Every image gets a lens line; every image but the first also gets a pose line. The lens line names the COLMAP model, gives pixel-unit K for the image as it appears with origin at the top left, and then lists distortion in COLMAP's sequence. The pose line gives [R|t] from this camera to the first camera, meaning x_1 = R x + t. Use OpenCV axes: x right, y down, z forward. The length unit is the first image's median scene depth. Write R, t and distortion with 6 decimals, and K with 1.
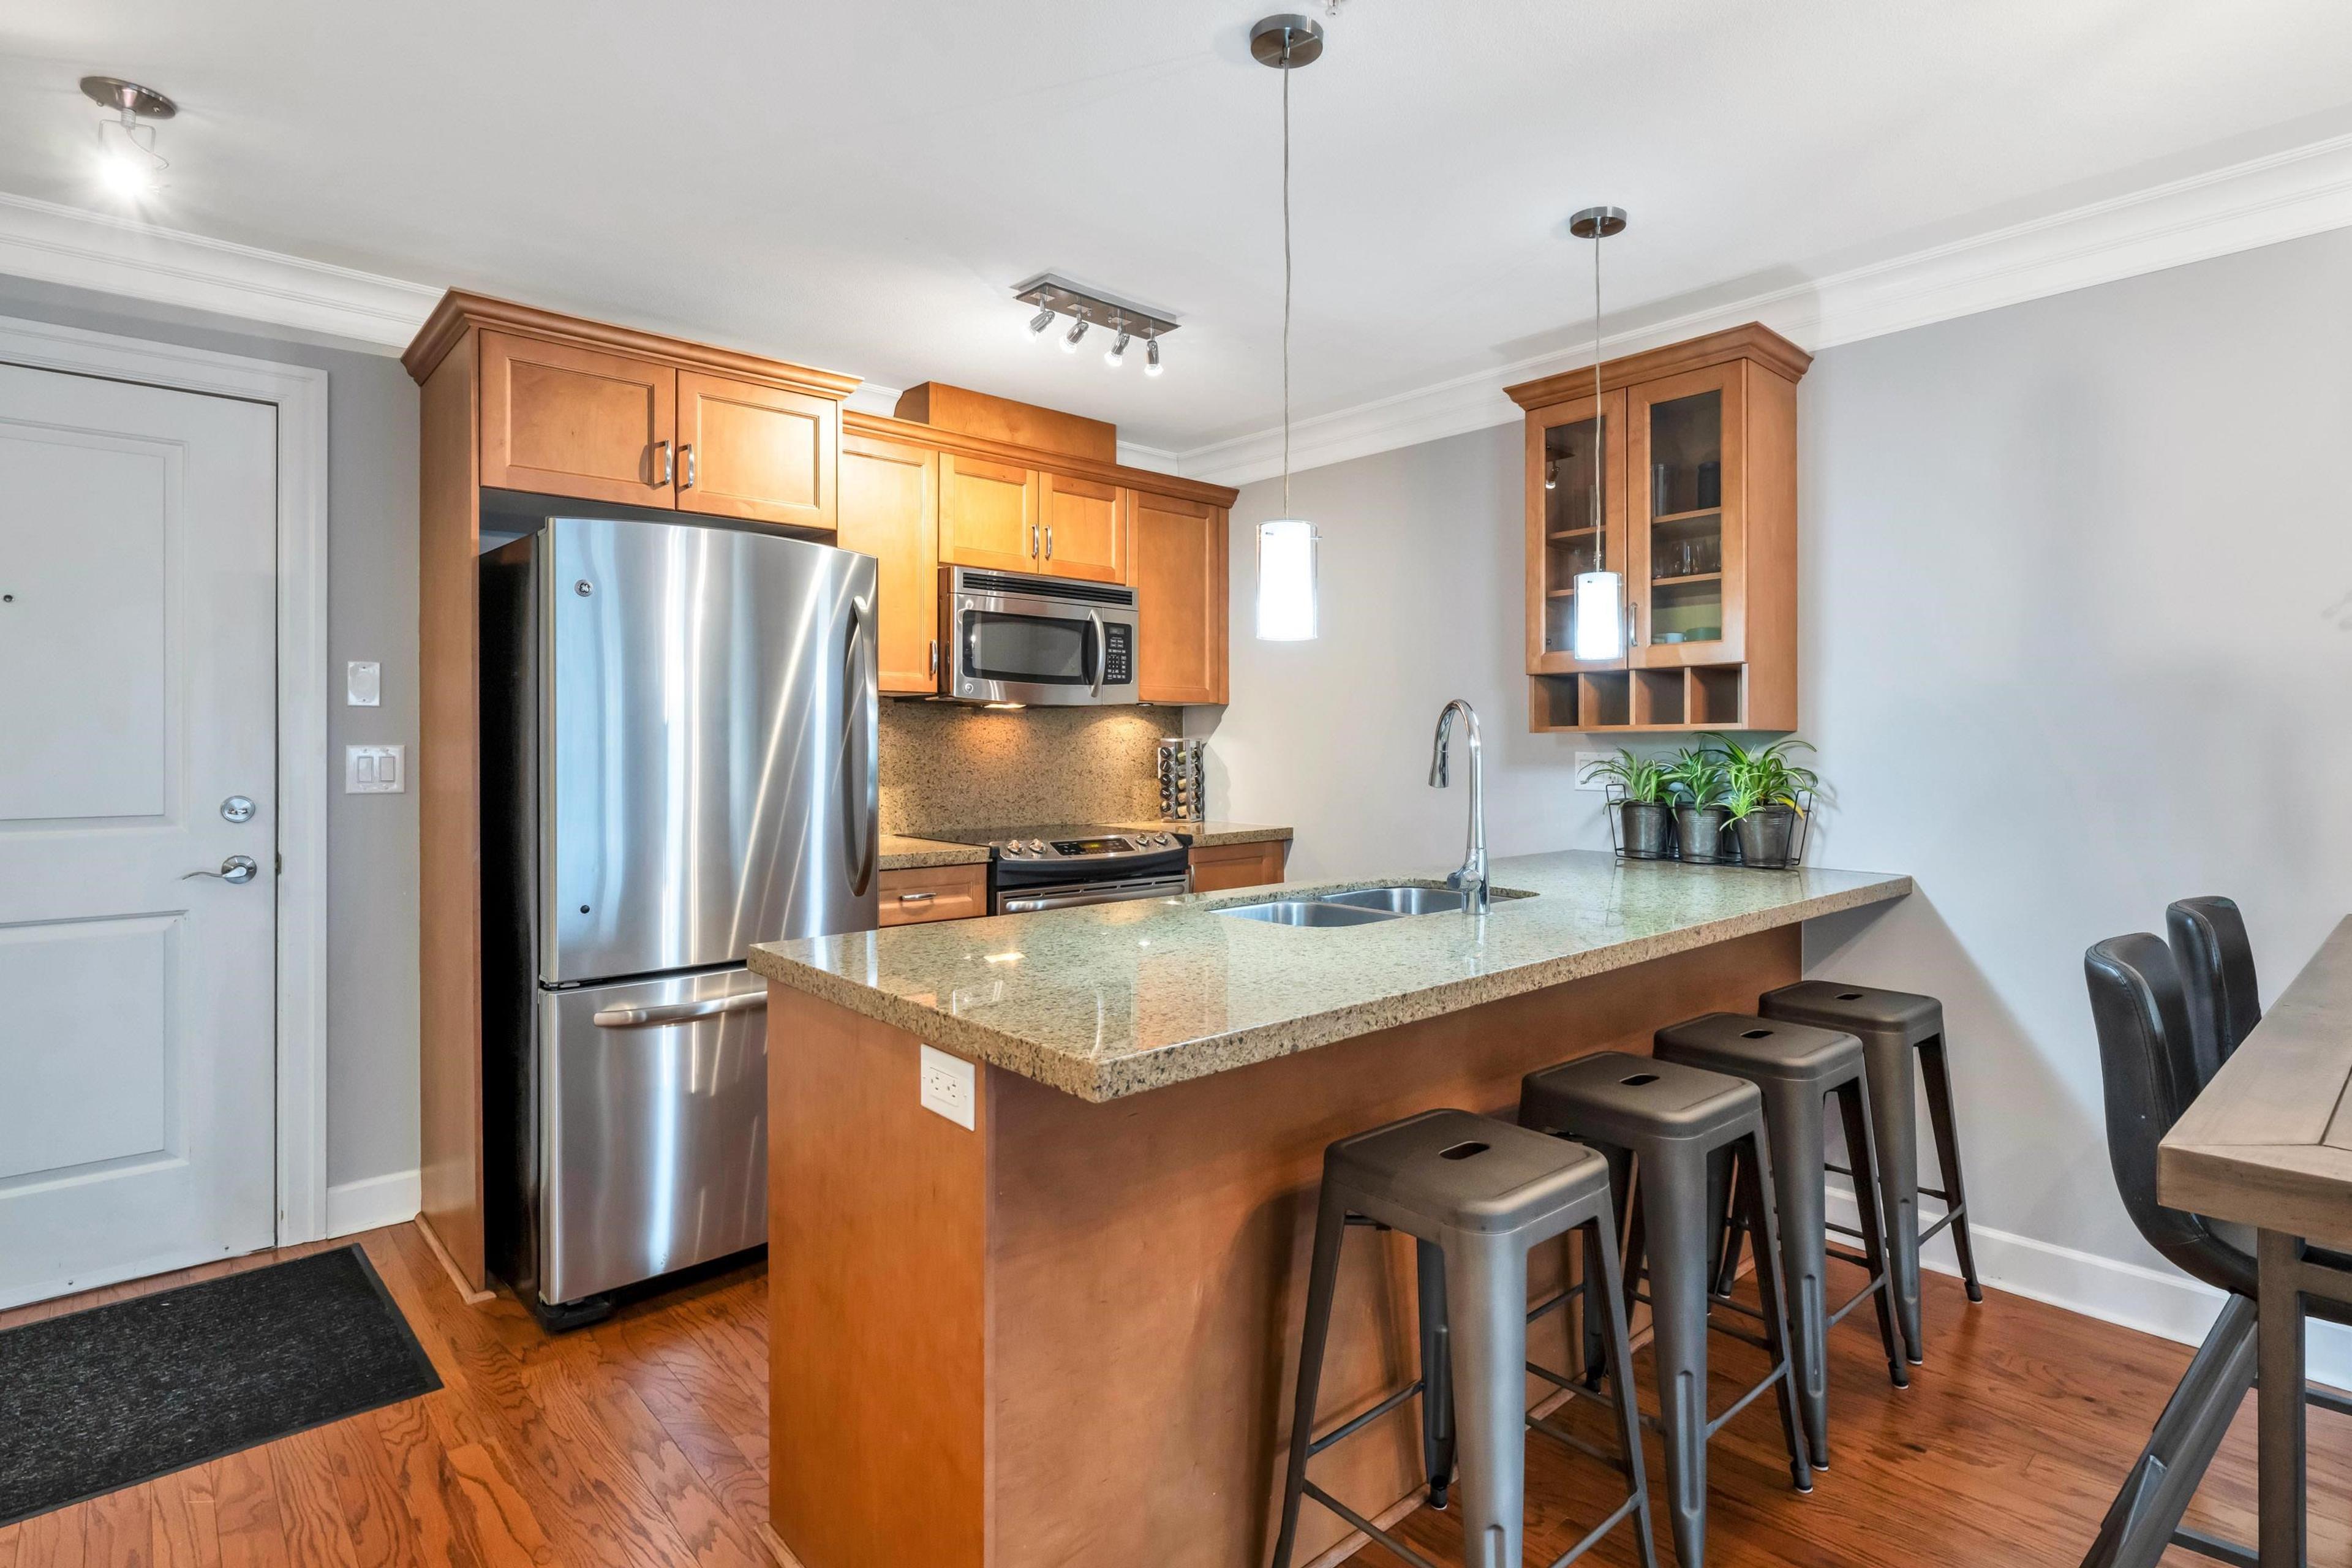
lens RADIAL K [[1186.3, 0, 1219.3], [0, 1186.3, 746.4], [0, 0, 1]] dist [-0.003723, 0.003963]
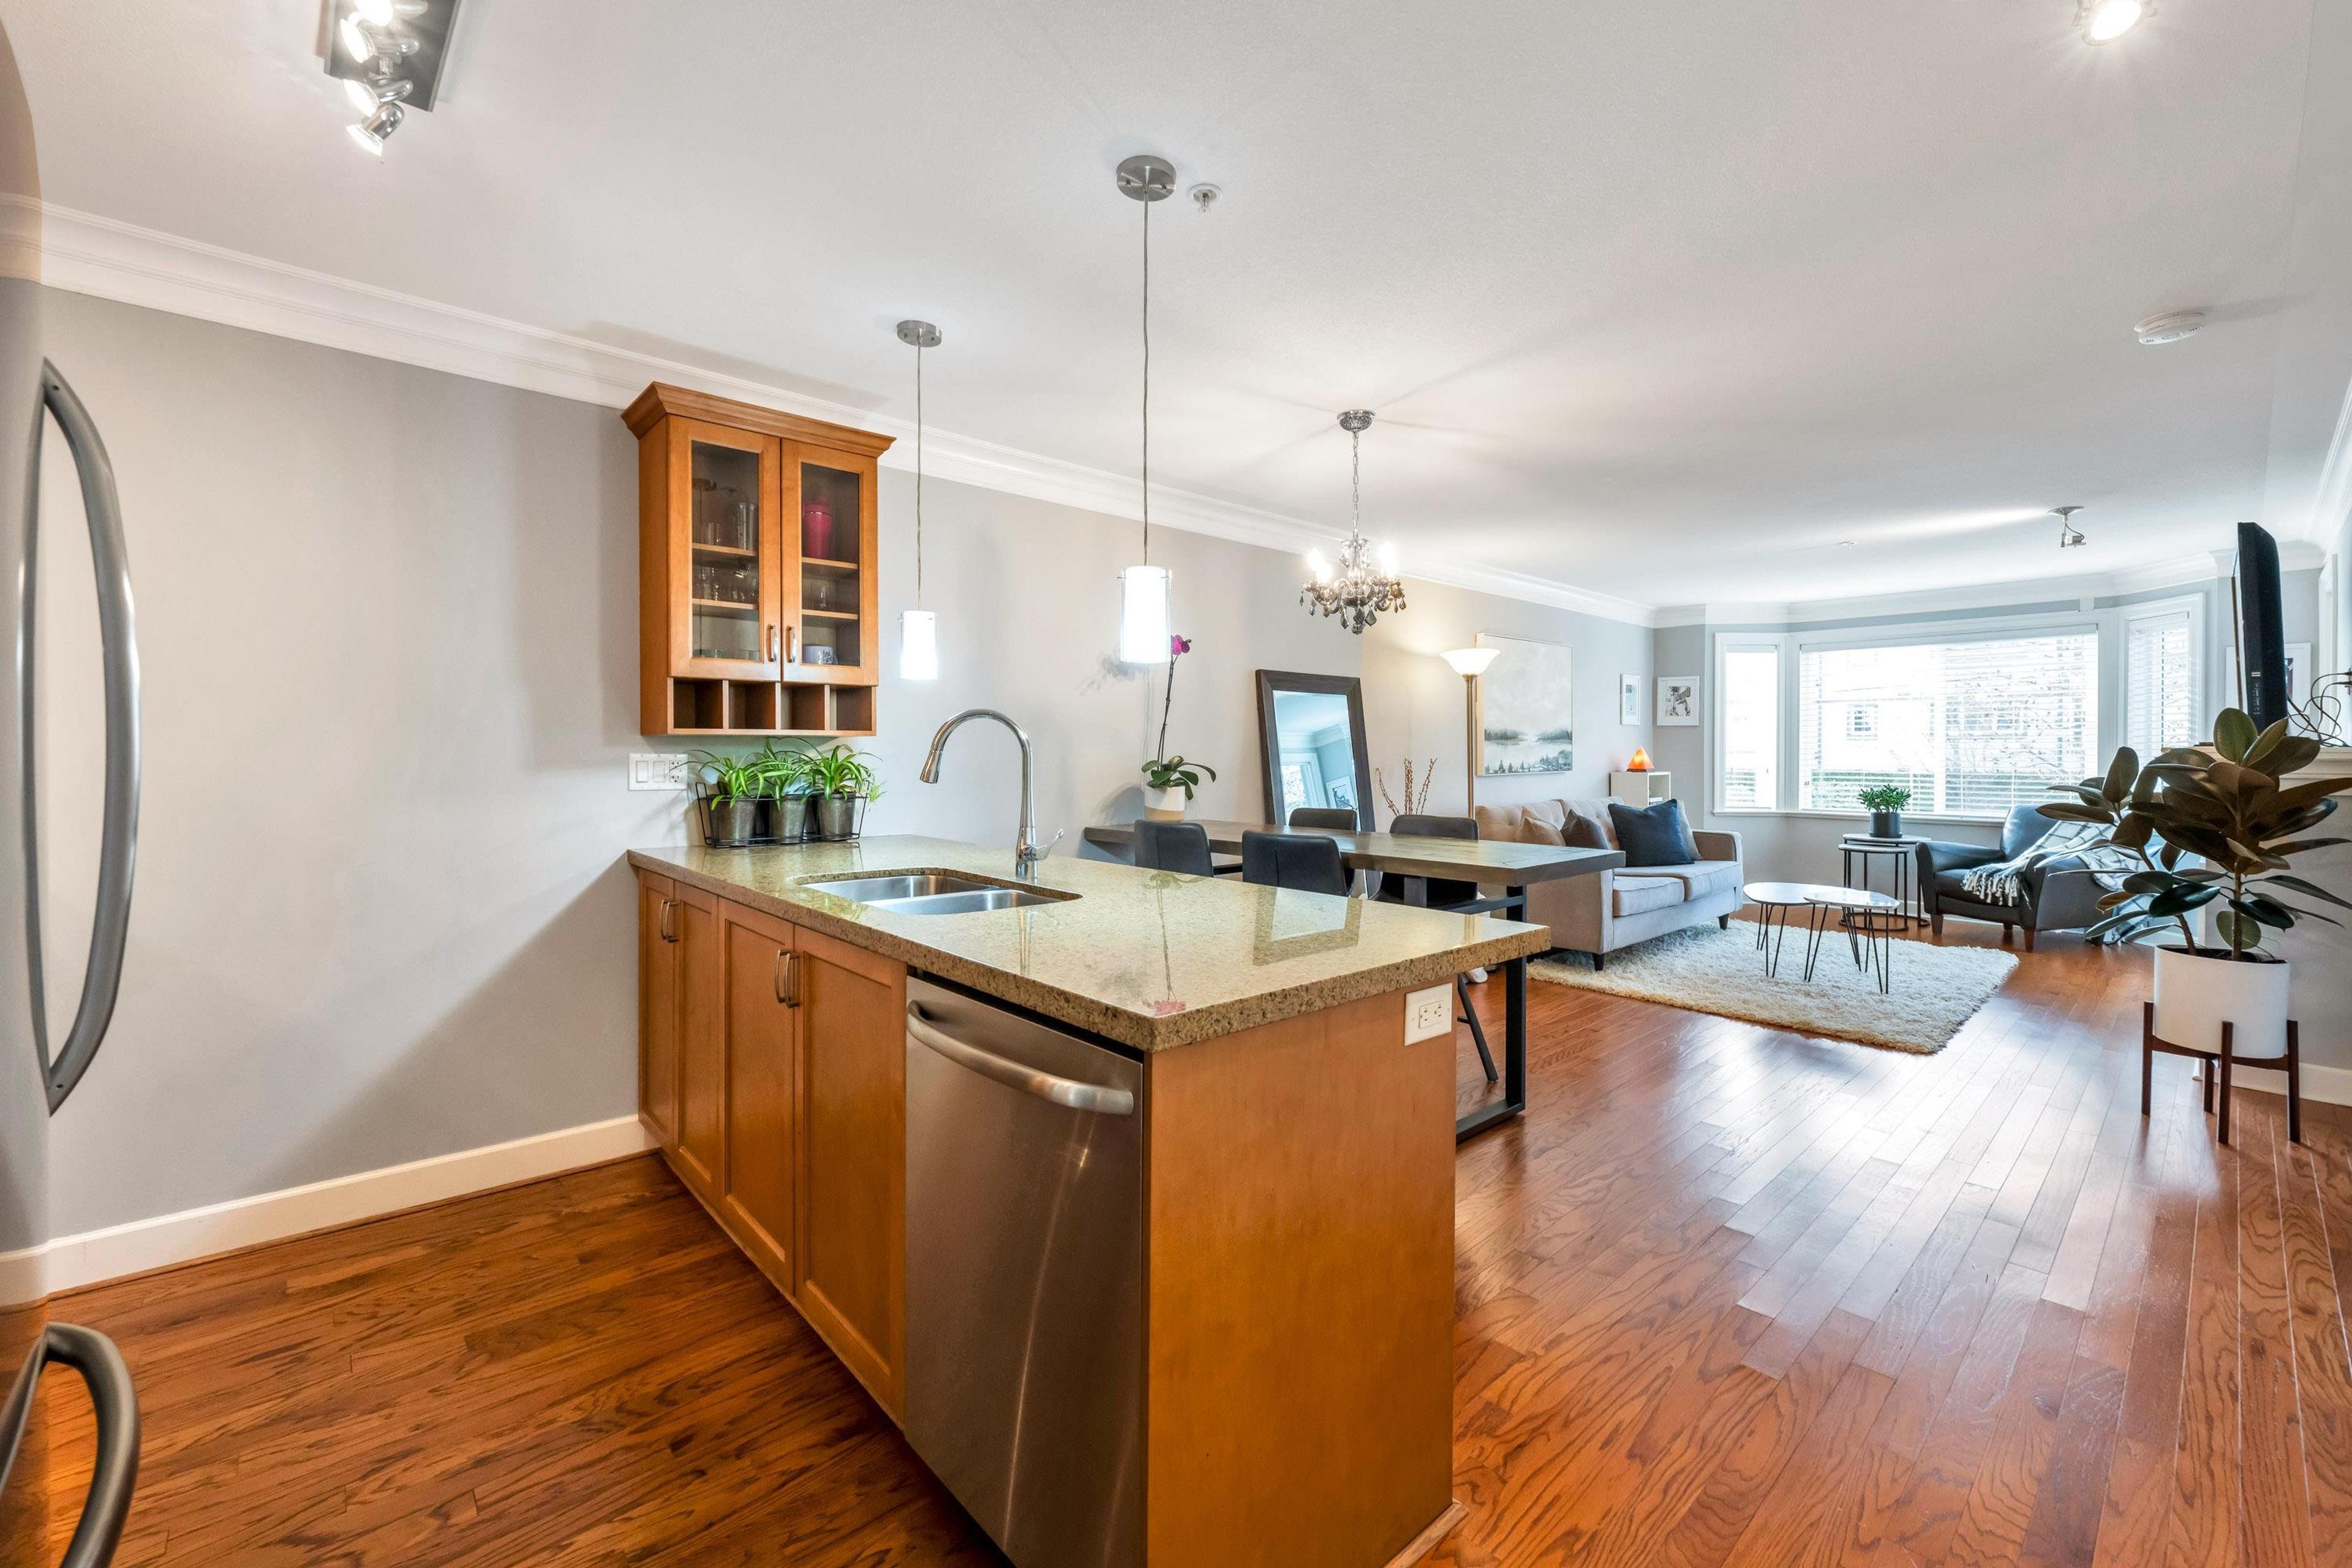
lens RADIAL K [[952.1, 0, 1202.1], [0, 952.1, 758.9], [0, 0, 1]] dist [0.001708, -0.001433]
pose [[-0.001722, -0.006699, 0.999976, -0.576496], [-0.003278, 0.999972, 0.006693, 0.003077], [-0.999993, -0.003267, -0.001744, 0.575506]]
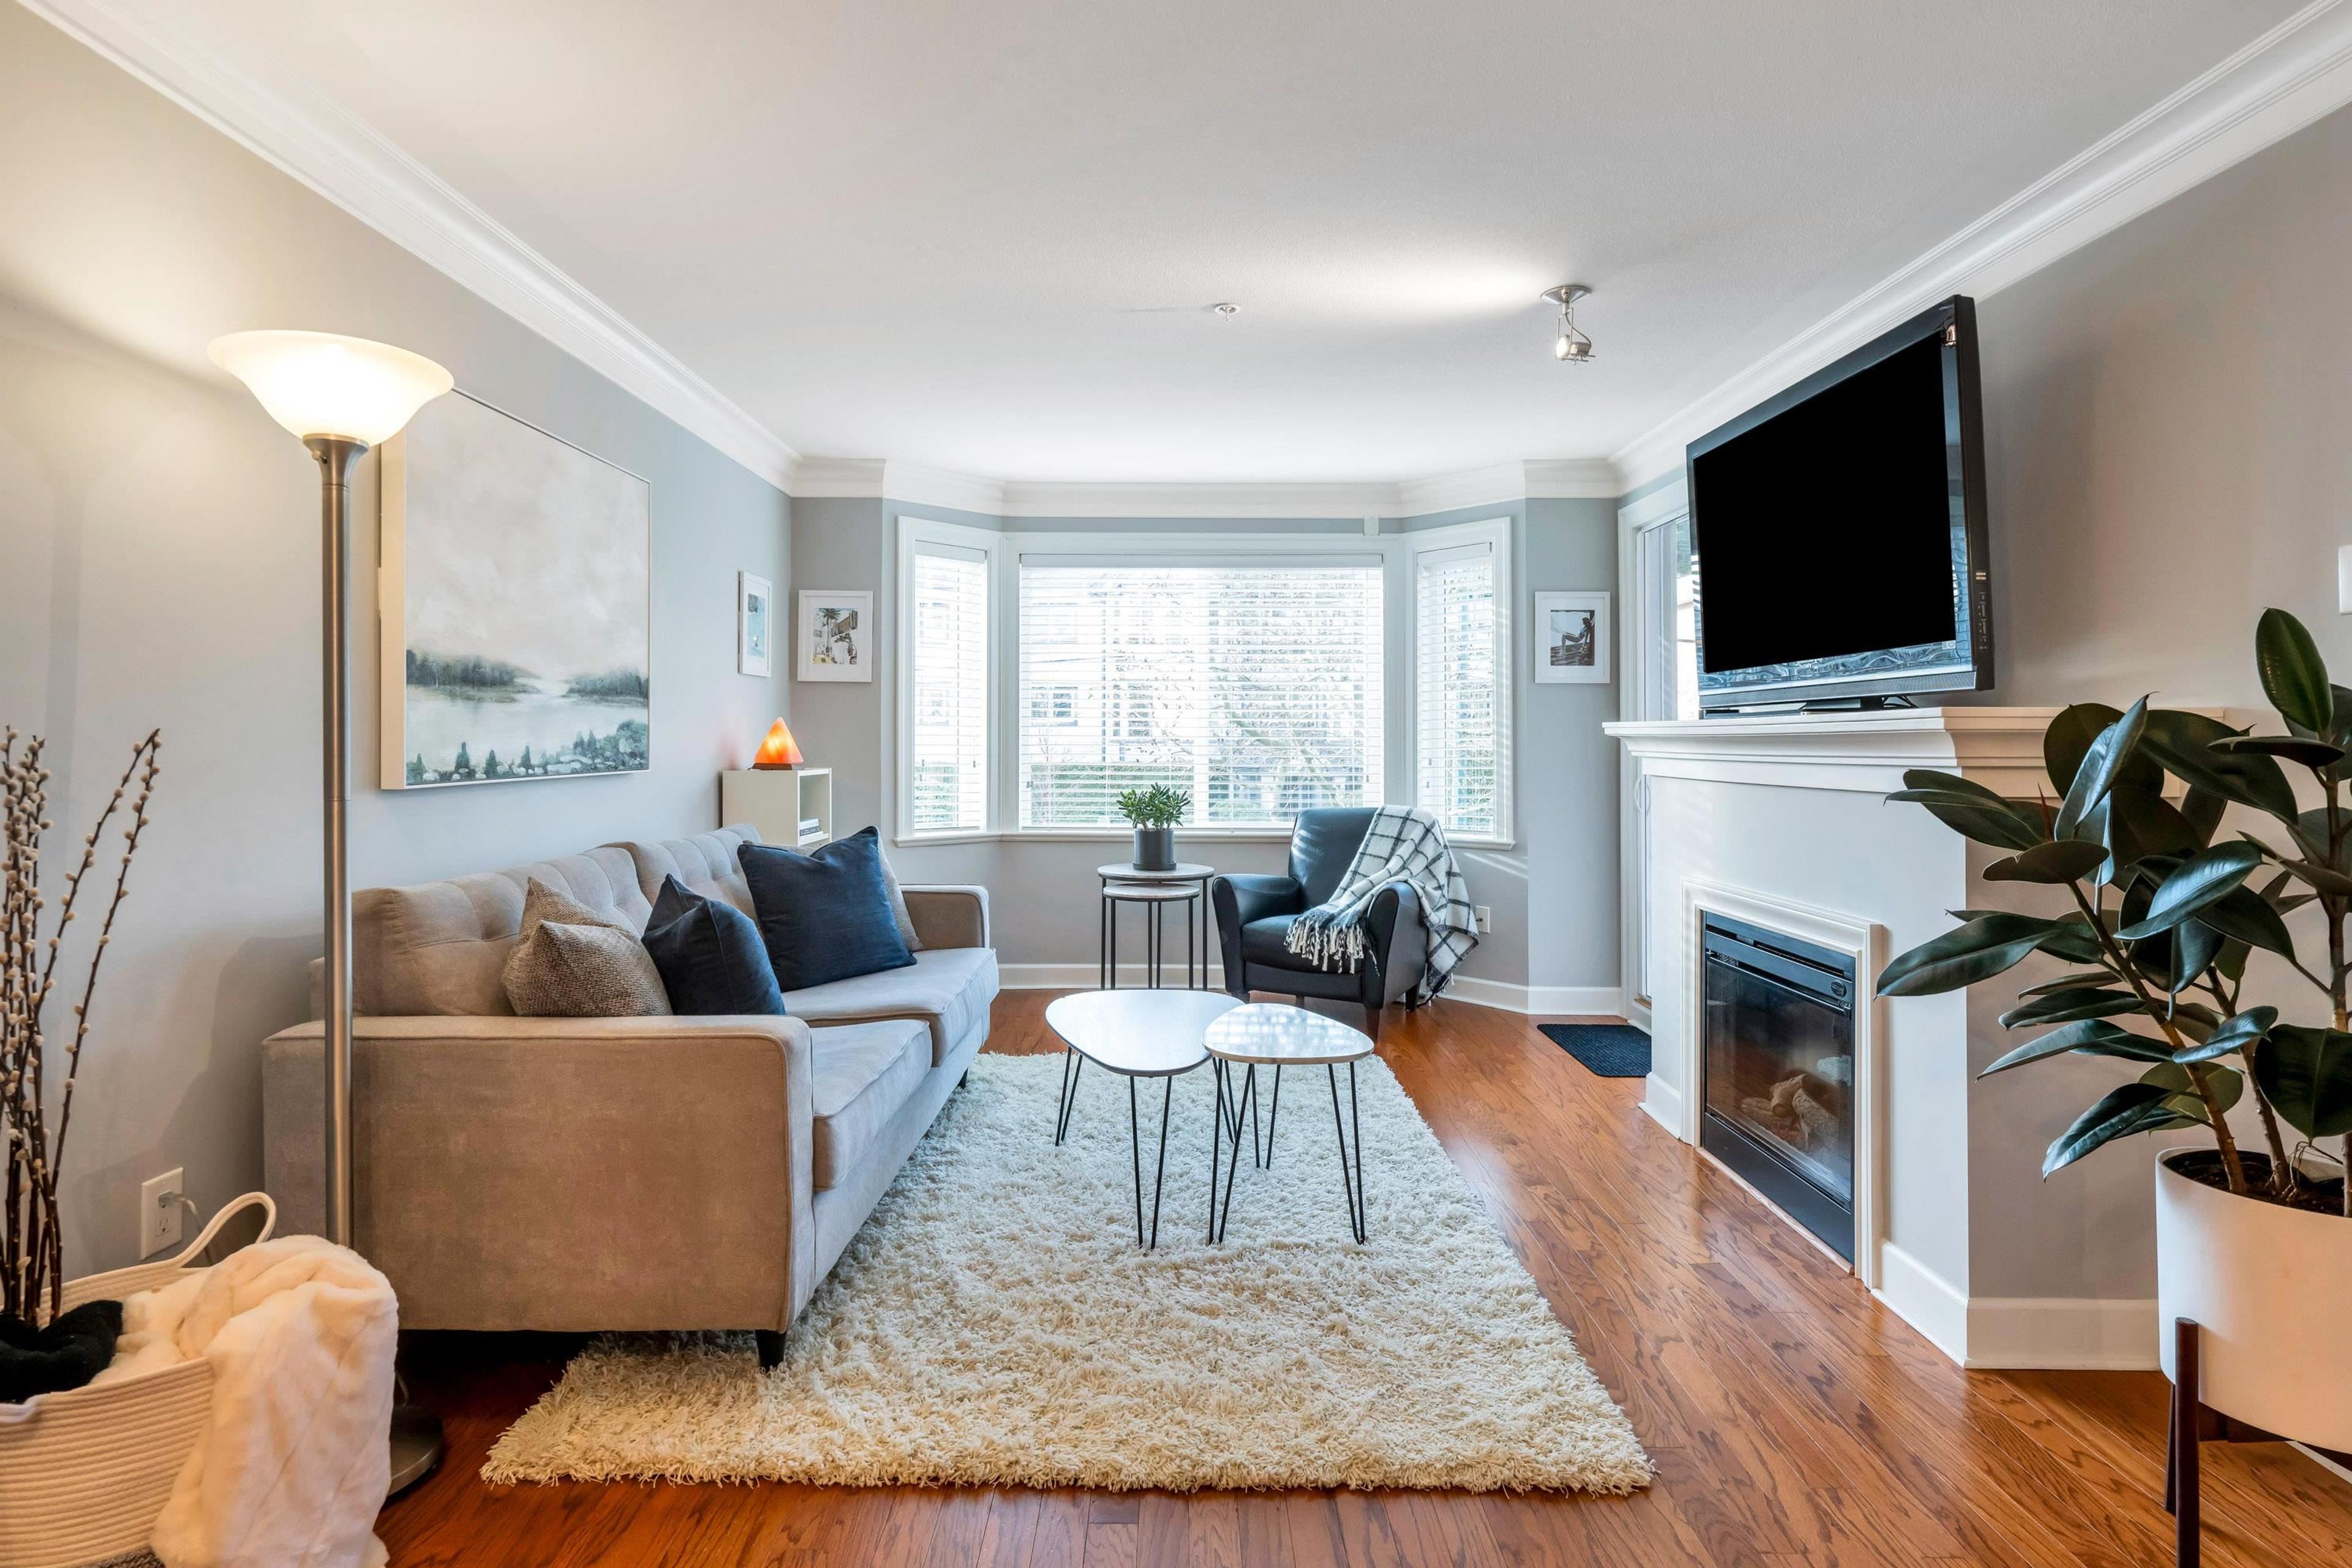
lens RADIAL K [[1186.3, 0, 1171.1], [0, 1186.3, 733.8], [0, 0, 1]] dist [-0.003723, 0.003963]
pose [[-0.739427, 0.004792, 0.673219, 0.425917], [-0.003501, 0.999934, -0.010963, 0.018095], [-0.673227, -0.010464, -0.739362, 0.245049]]
